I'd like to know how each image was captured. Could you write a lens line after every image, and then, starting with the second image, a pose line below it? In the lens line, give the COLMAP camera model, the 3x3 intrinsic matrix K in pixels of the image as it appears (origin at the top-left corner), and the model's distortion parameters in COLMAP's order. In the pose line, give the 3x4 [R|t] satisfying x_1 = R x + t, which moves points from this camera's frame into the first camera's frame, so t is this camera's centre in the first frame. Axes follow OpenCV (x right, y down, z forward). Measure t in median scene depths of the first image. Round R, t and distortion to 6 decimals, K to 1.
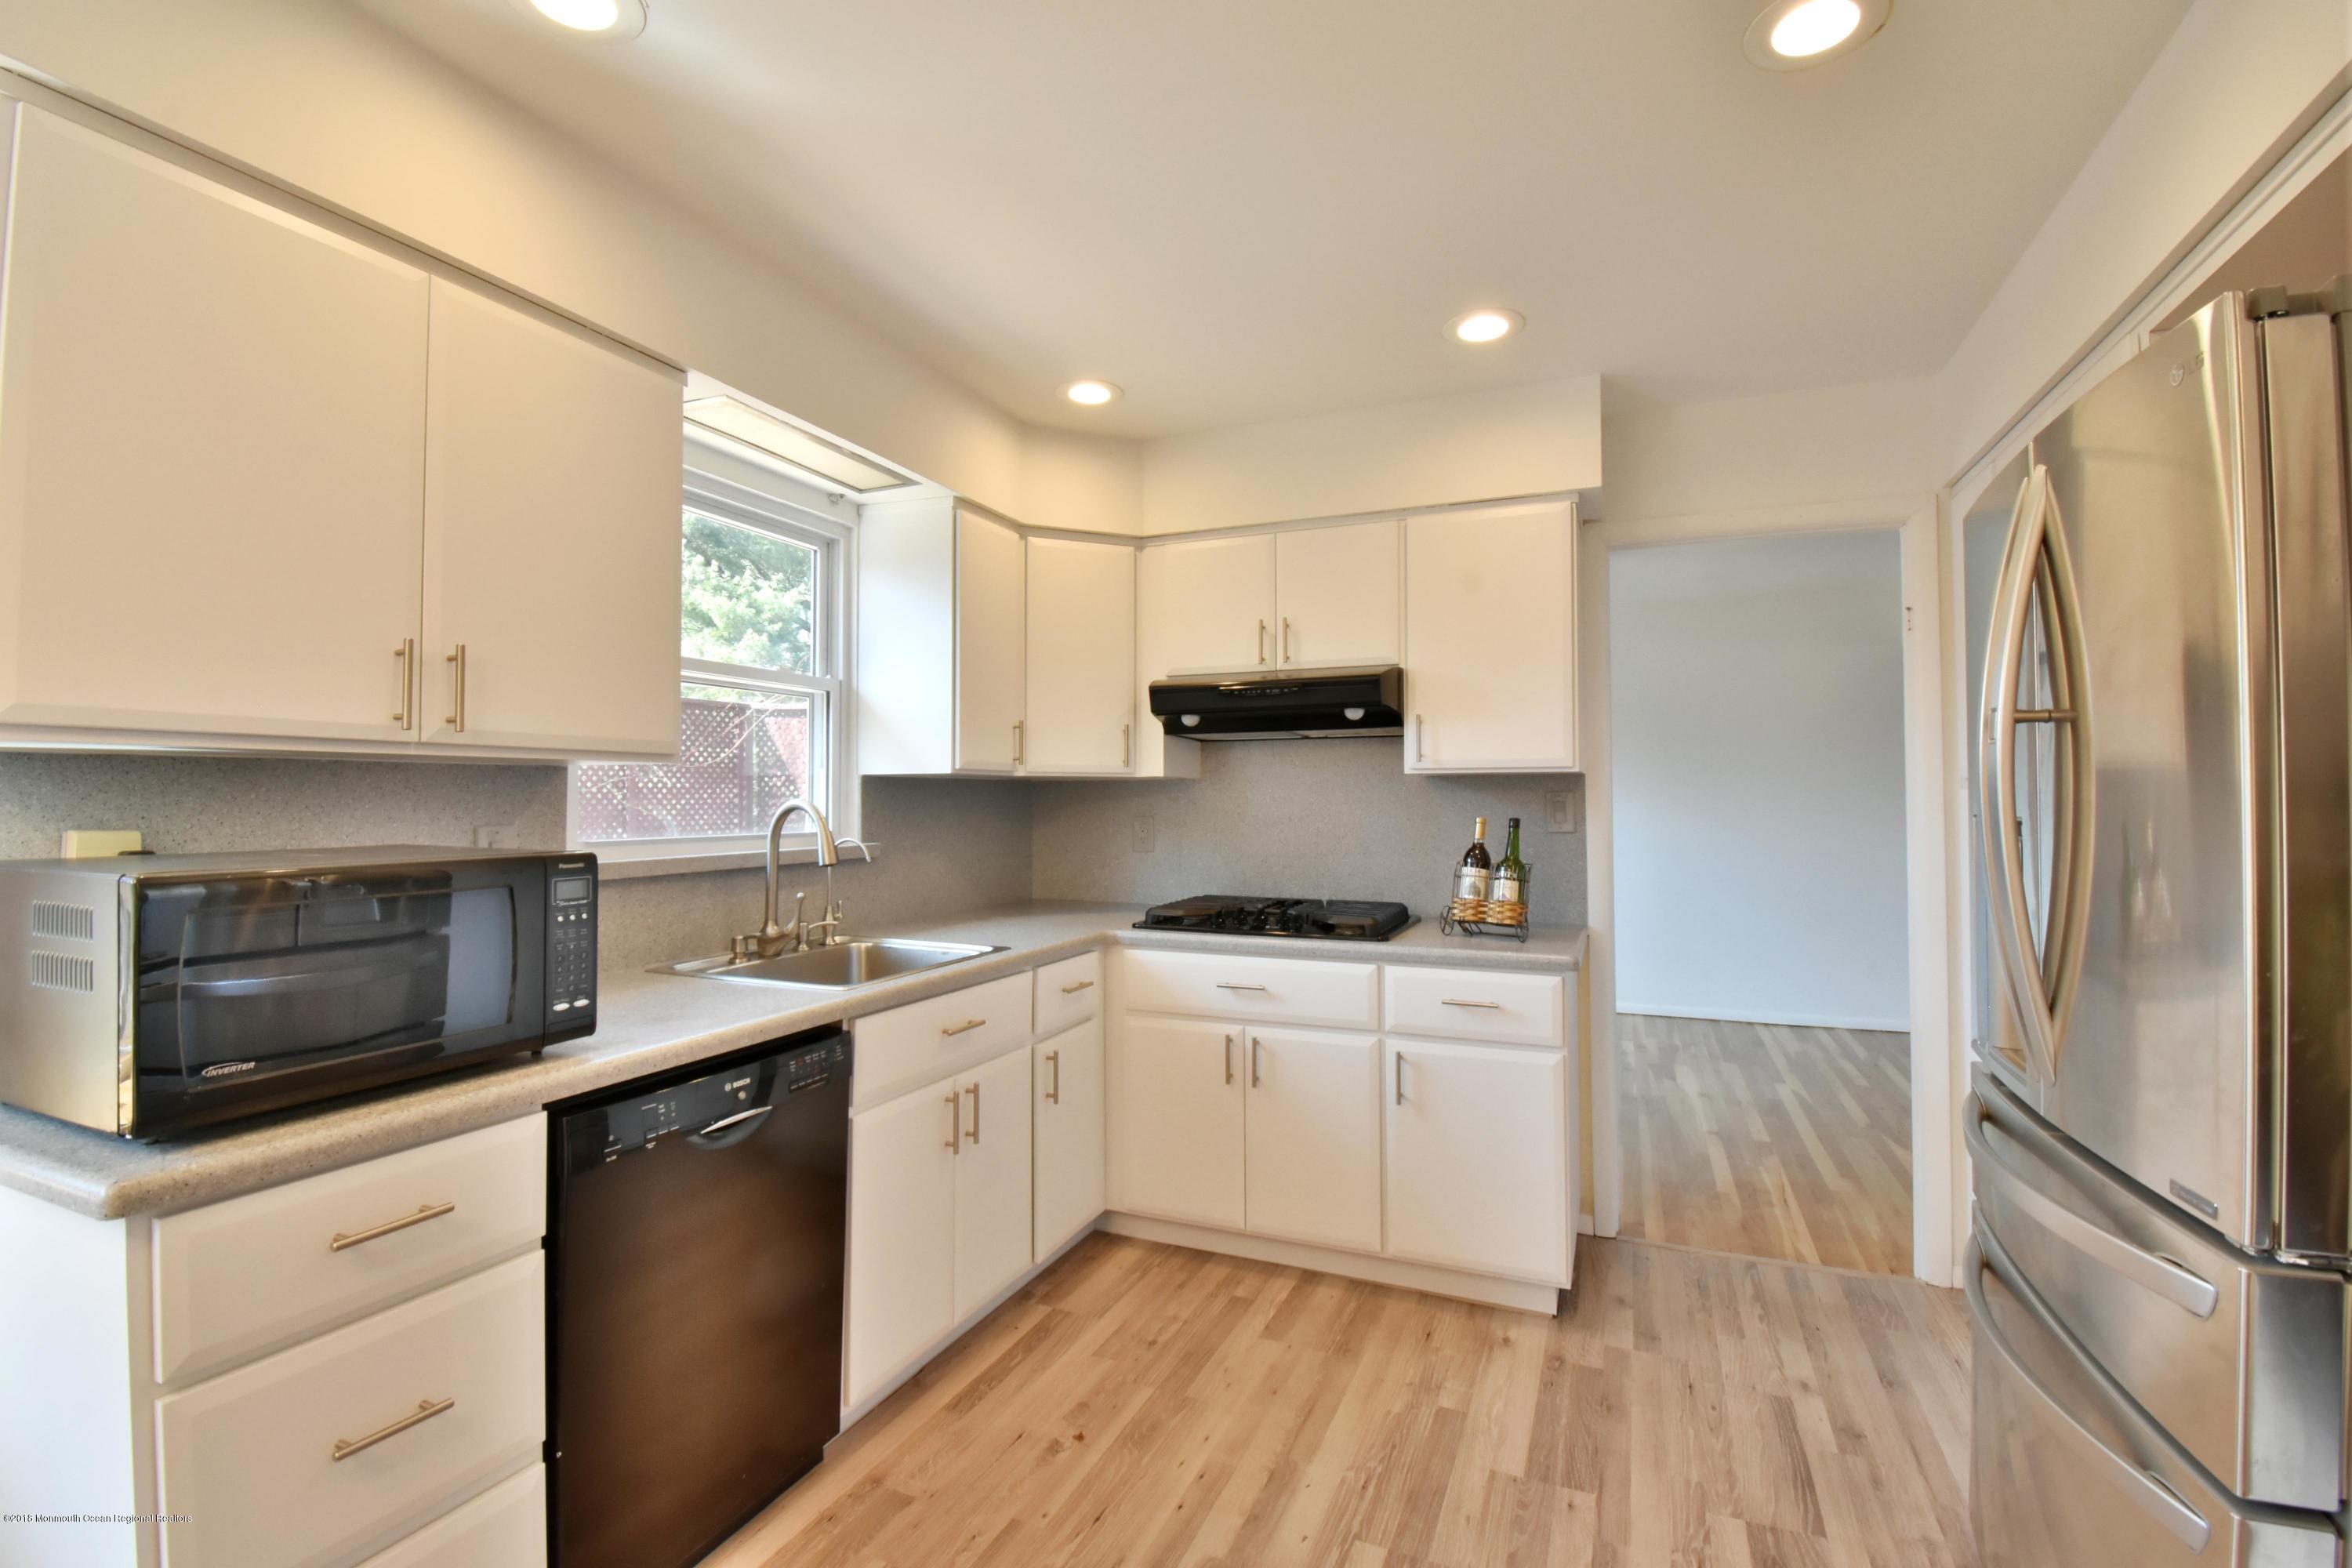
lens RADIAL K [[1050.6, 0, 1180.0], [0, 1050.6, 777.6], [0, 0, 1]] dist [0.016201, -0.013732]
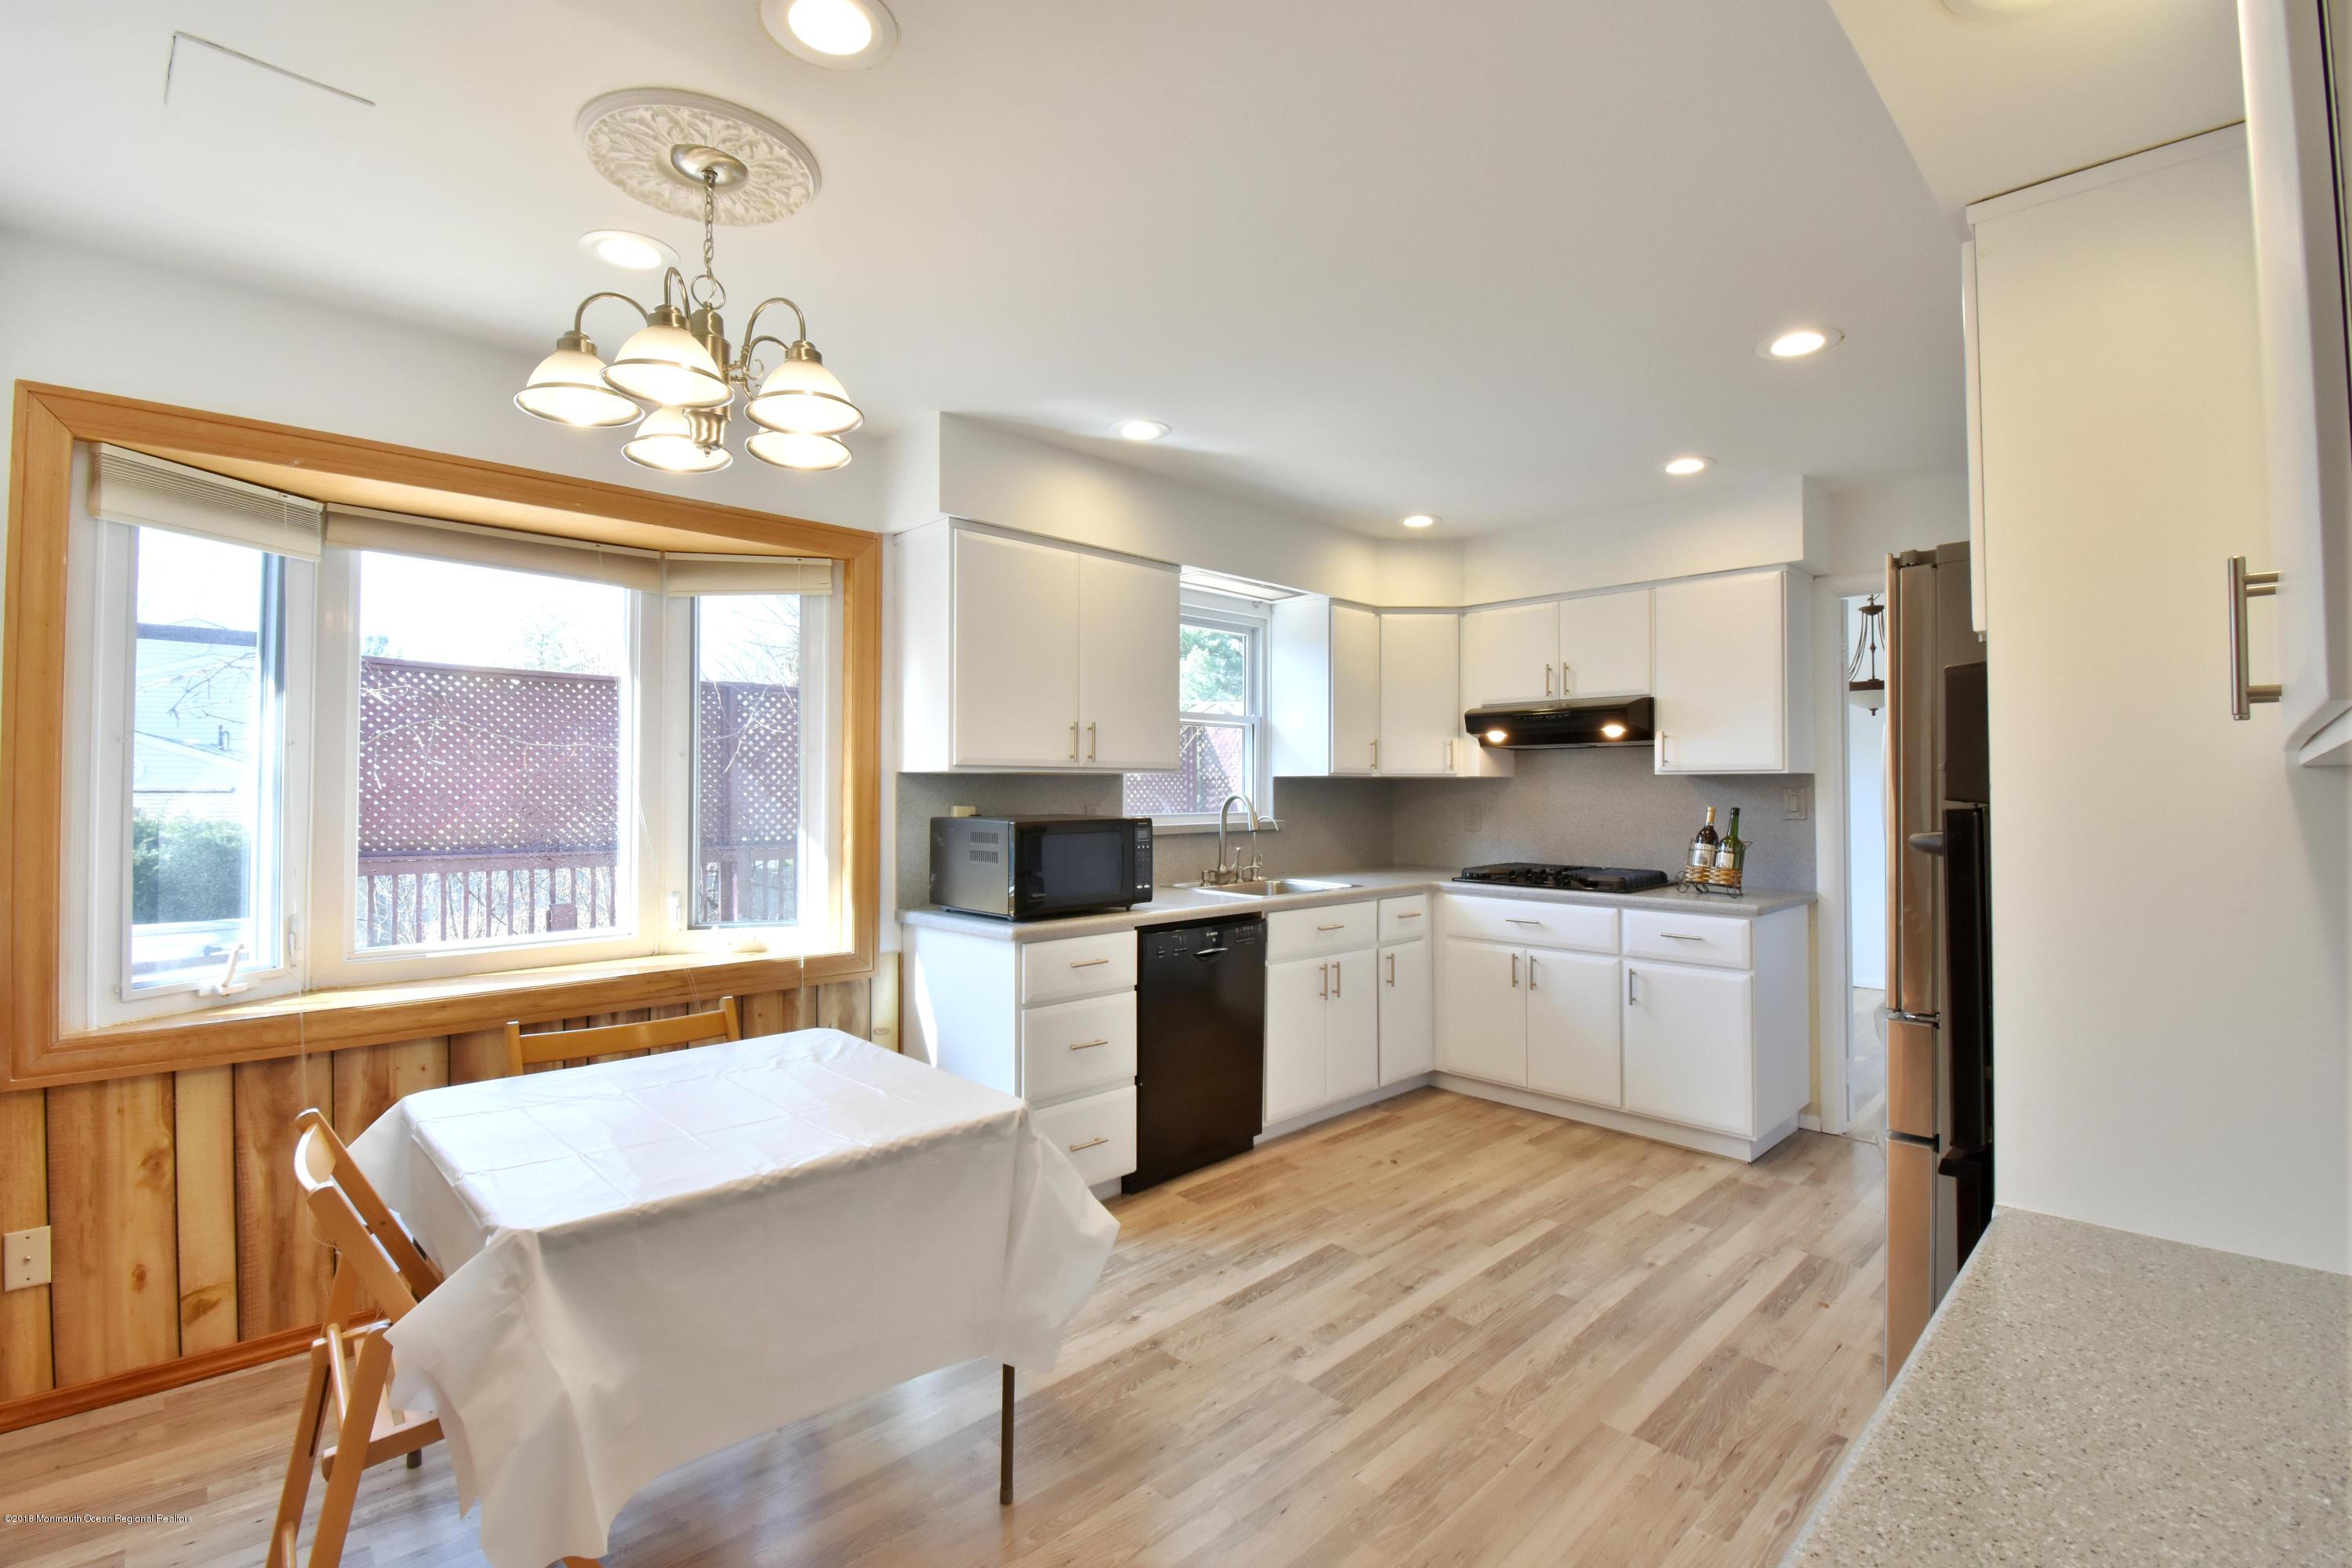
lens RADIAL K [[1050.6, 0, 1180.0], [0, 1050.6, 777.6], [0, 0, 1]] dist [0.016201, -0.013732]
pose [[0.923558, -0.002065, -0.383453, 0.187100], [0.005924, 0.999943, 0.008884, -0.017281], [0.383412, -0.010476, 0.923518, -0.554059]]
